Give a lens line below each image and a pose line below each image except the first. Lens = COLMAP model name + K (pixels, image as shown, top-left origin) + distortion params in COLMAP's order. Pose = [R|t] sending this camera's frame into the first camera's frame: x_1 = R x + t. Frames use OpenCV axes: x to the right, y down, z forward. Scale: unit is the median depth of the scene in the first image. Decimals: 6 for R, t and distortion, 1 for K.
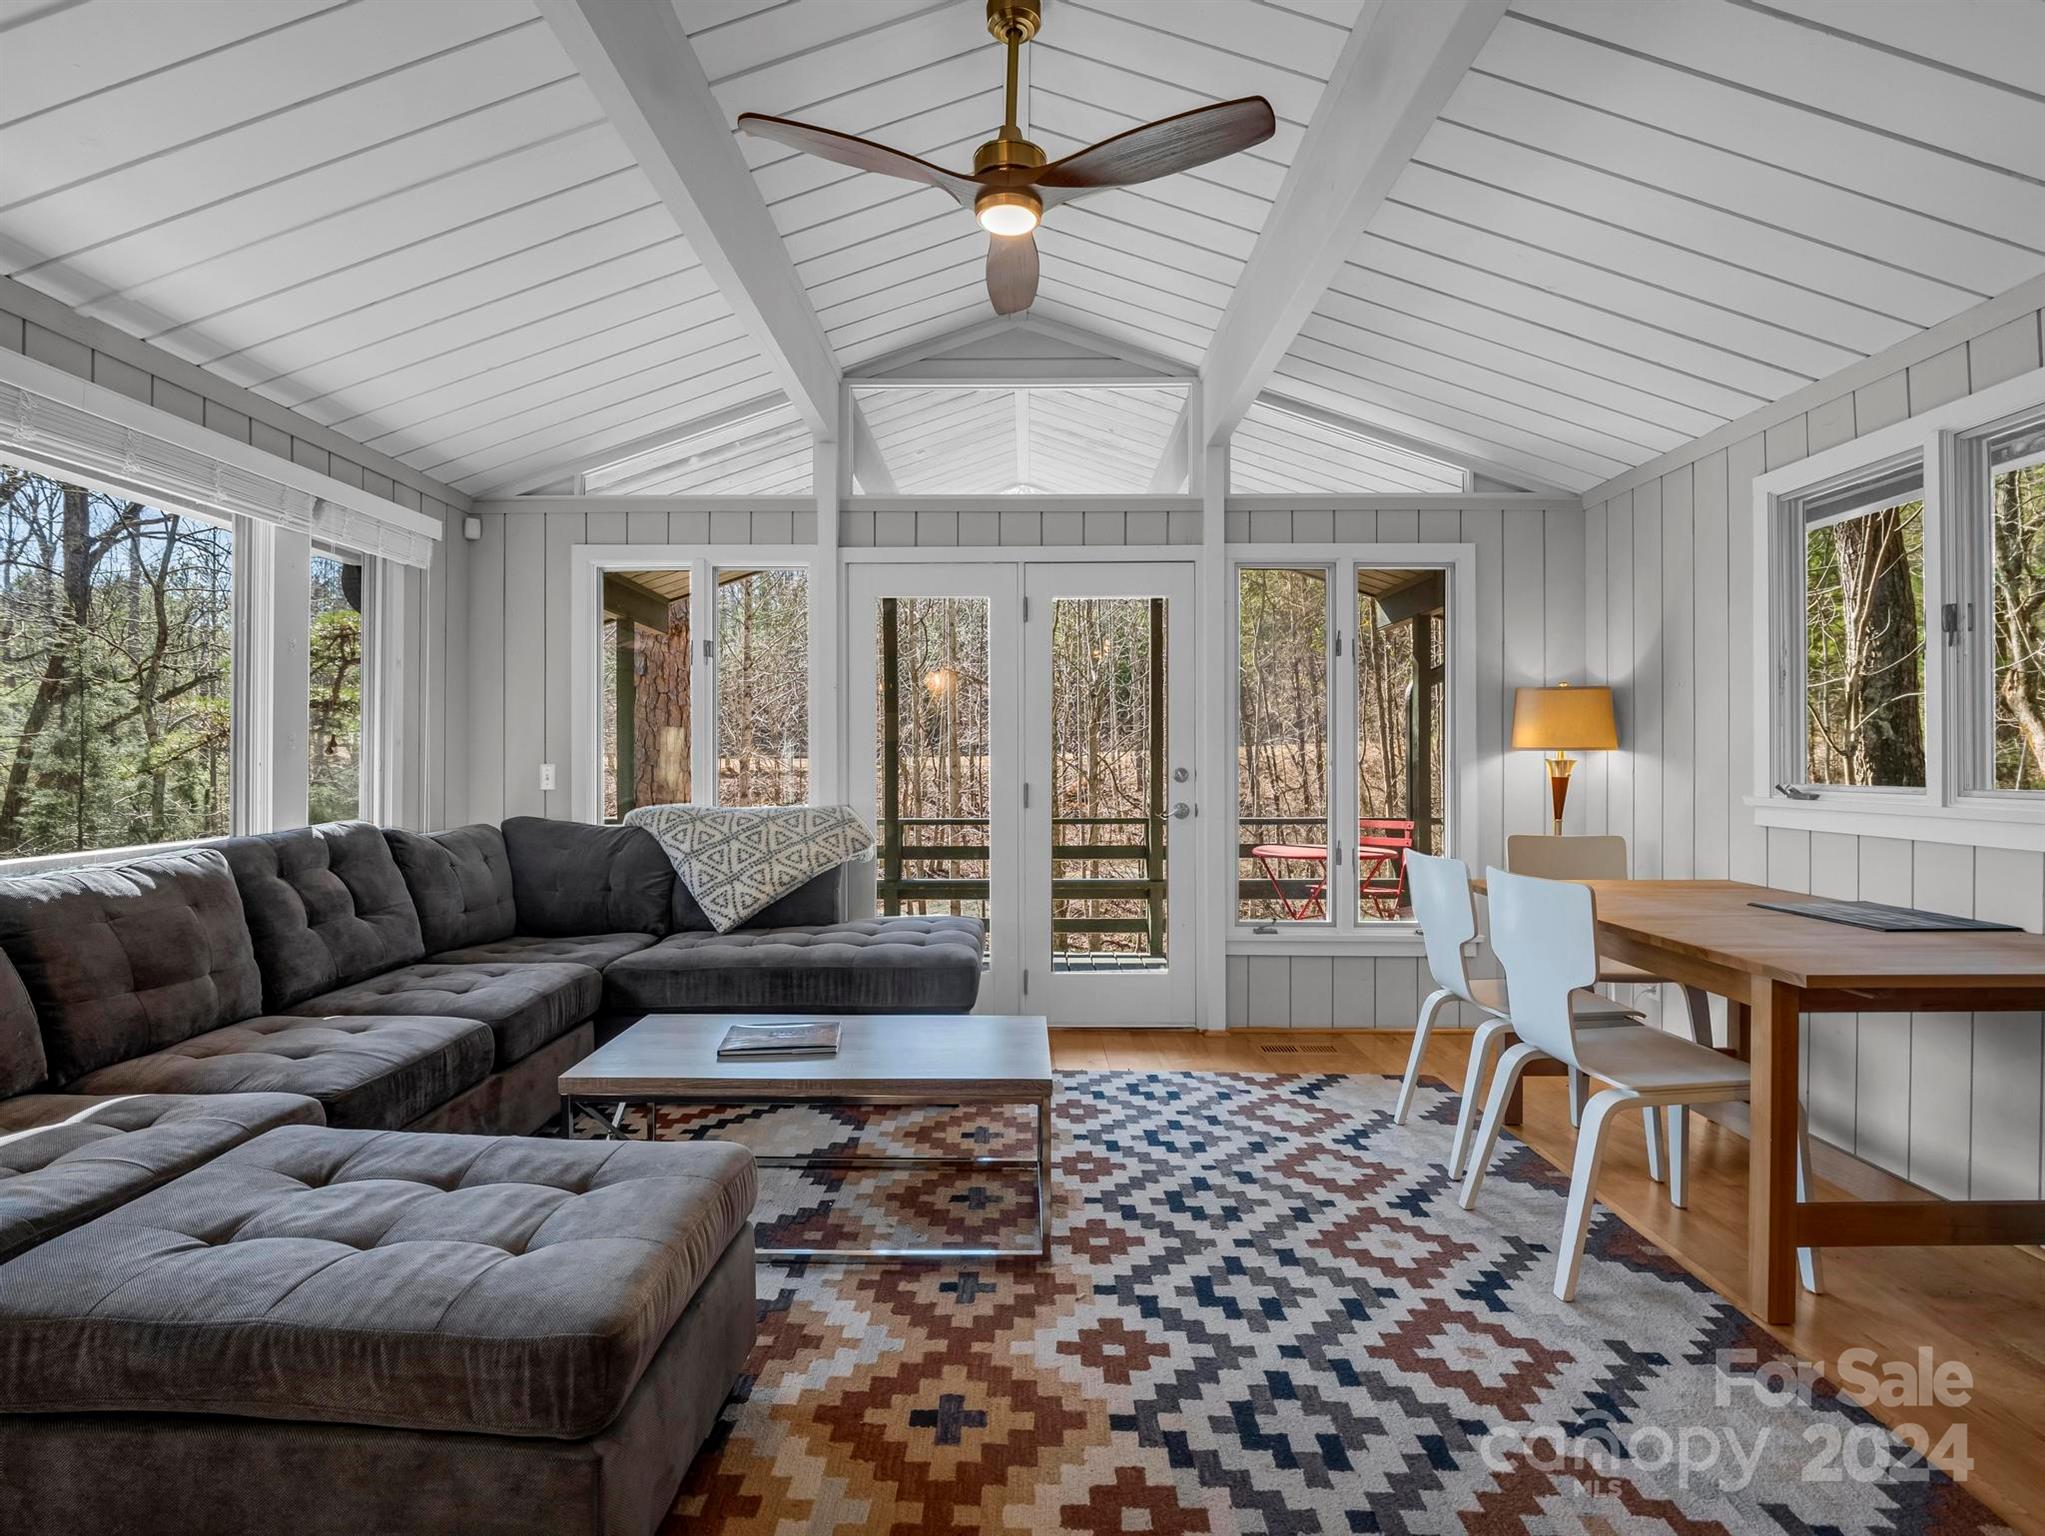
lens RADIAL K [[1006.2, 0, 998.8], [0, 1006.2, 758.8], [0, 0, 1]] dist [-0.003084, -0.007981]
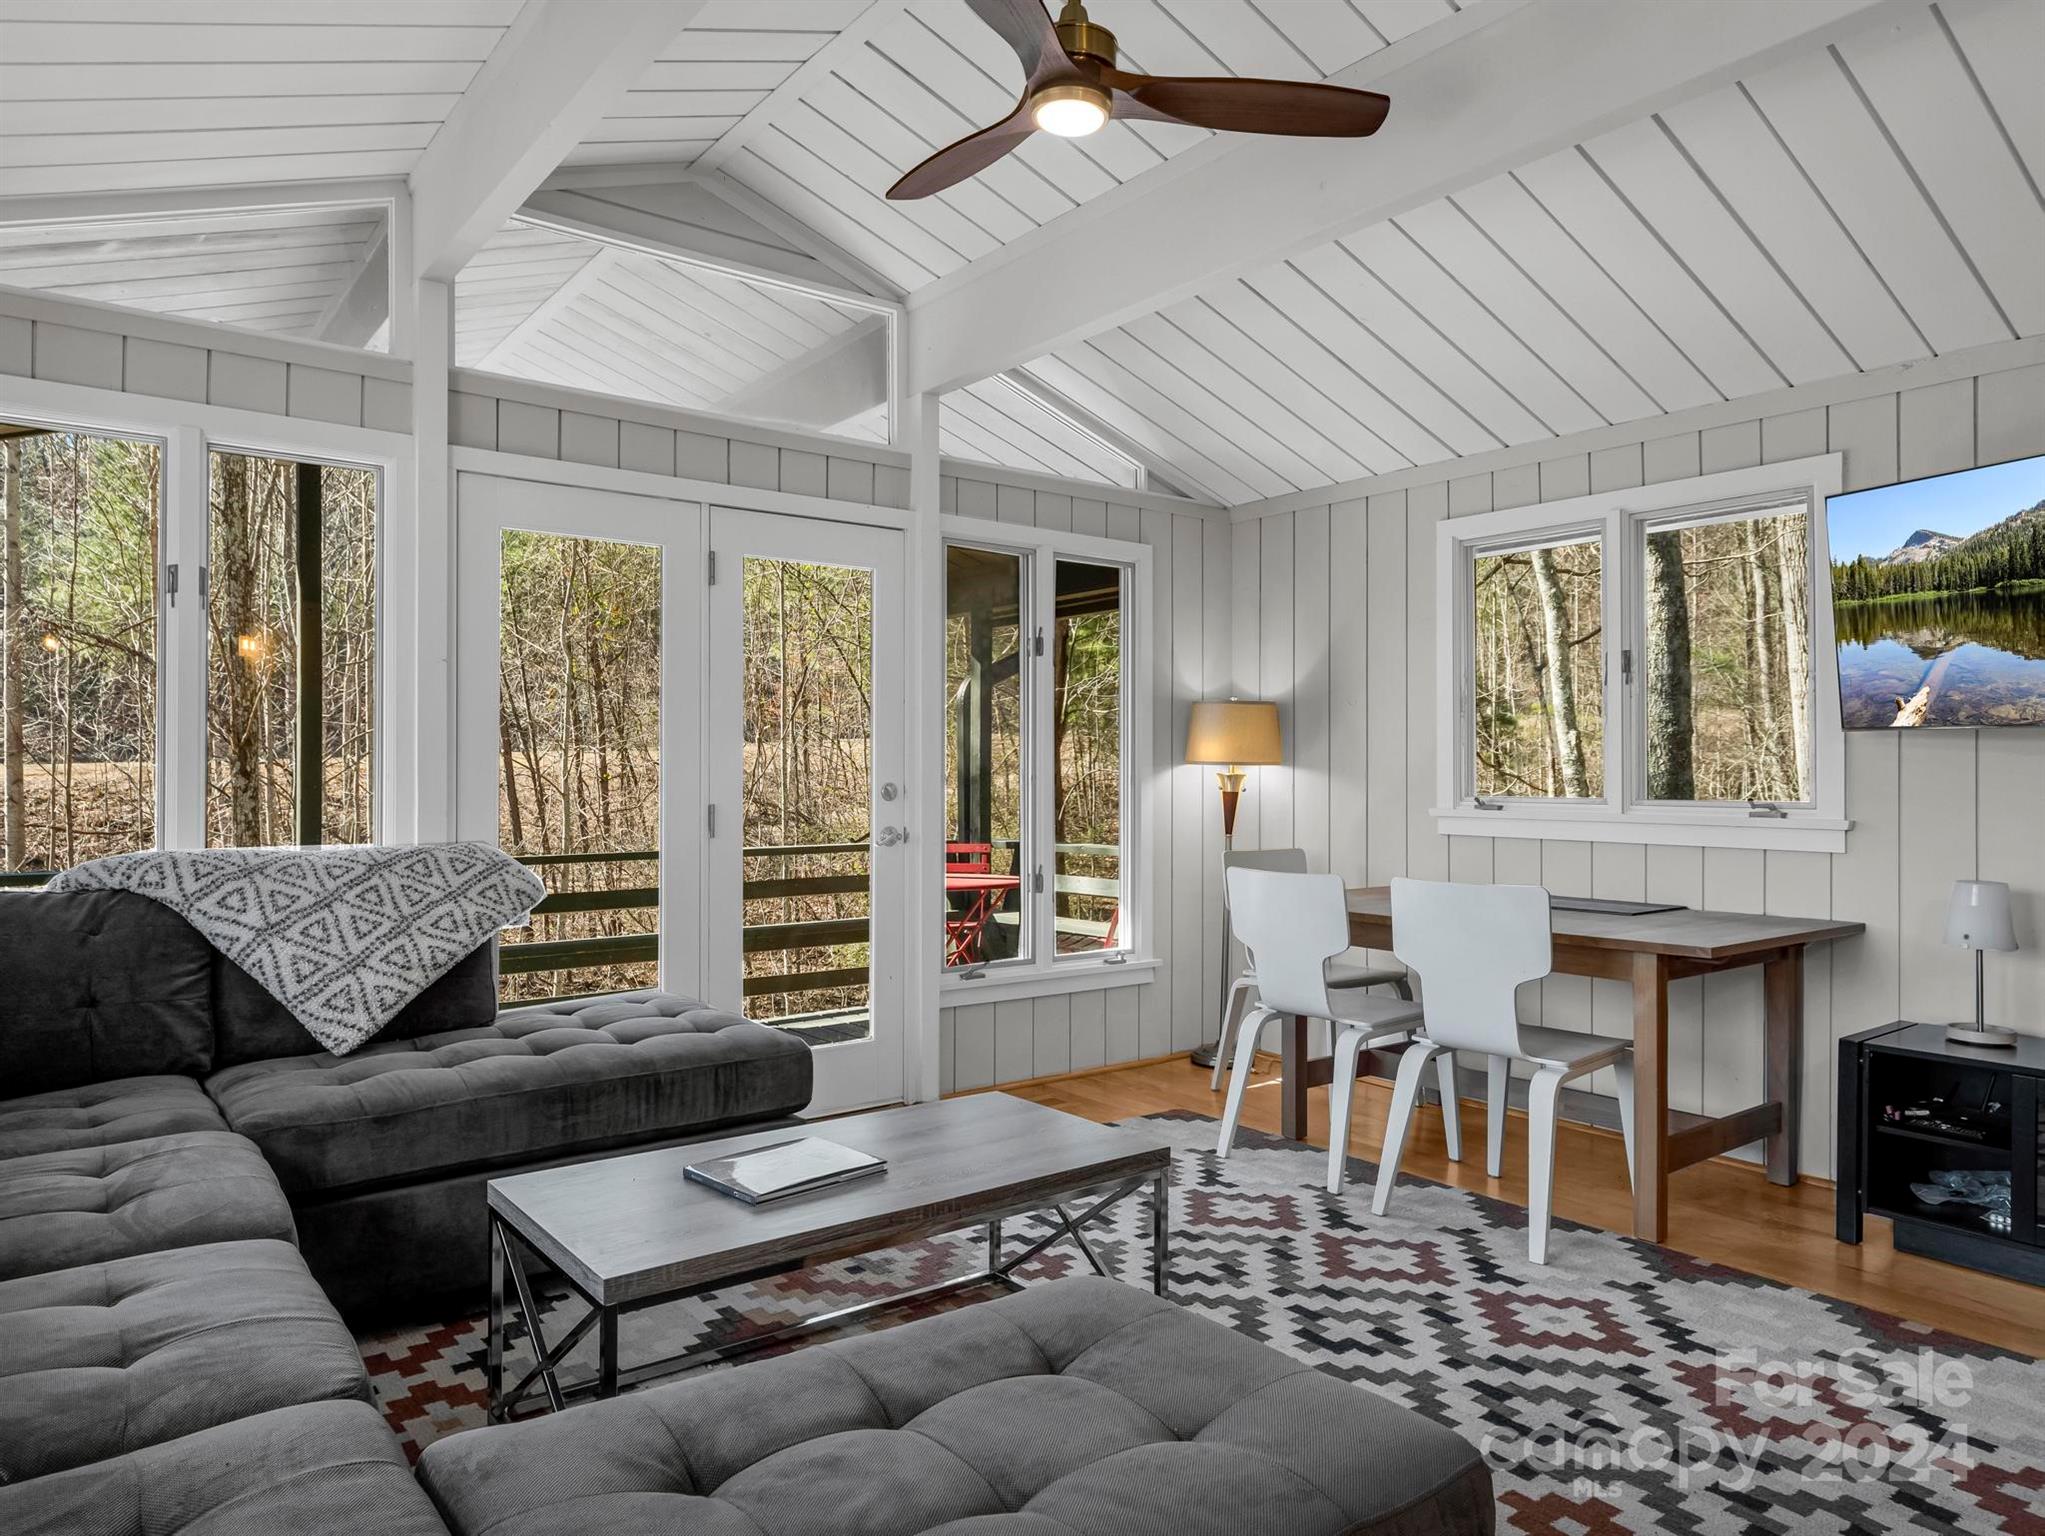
lens RADIAL K [[1331.1, 0, 991.1], [0, 1331.1, 762.0], [0, 0, 1]] dist [0.003202, -0.001574]
pose [[0.787625, 0.008103, 0.616102, -0.489463], [-0.004025, 0.999960, -0.008006, 0.000341], [-0.616142, 0.003826, 0.787626, 0.126409]]
